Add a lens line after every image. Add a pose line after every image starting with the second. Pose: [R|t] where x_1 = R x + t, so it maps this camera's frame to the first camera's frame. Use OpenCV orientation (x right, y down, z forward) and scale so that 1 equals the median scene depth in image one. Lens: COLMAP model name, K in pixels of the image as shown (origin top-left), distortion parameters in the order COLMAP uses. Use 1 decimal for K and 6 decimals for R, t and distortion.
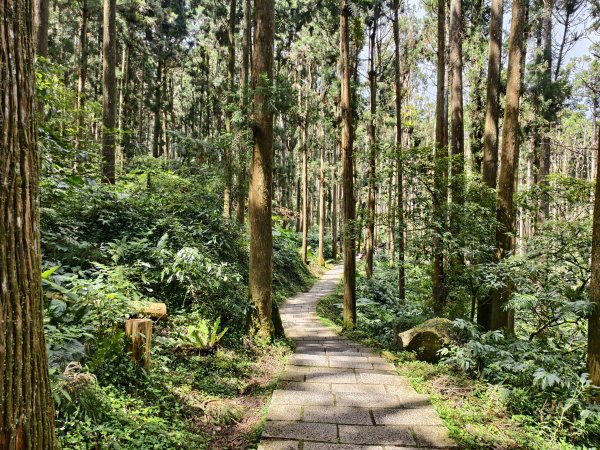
lens RADIAL K [[446.1, 0, 300.0], [0, 446.1, 225.0], [0, 0, 1]] dist [0.027658, -0.003781]
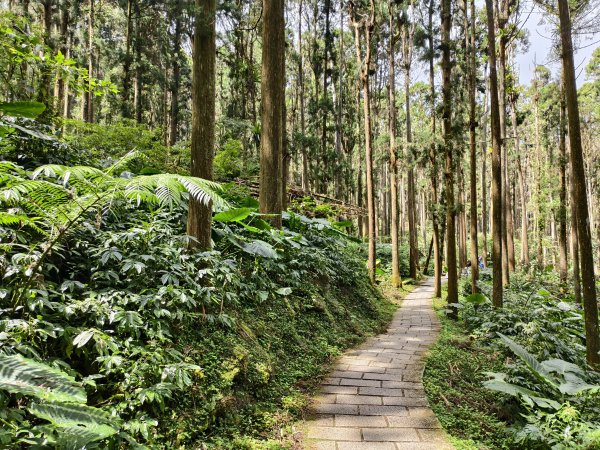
lens RADIAL K [[446.1, 0, 300.0], [0, 446.1, 225.0], [0, 0, 1]] dist [0.027658, -0.003781]
pose [[0.989887, -0.033848, -0.137764, -0.003065], [0.025253, 0.997652, -0.063660, 0.037128], [0.139595, 0.059537, 0.988417, 0.301405]]
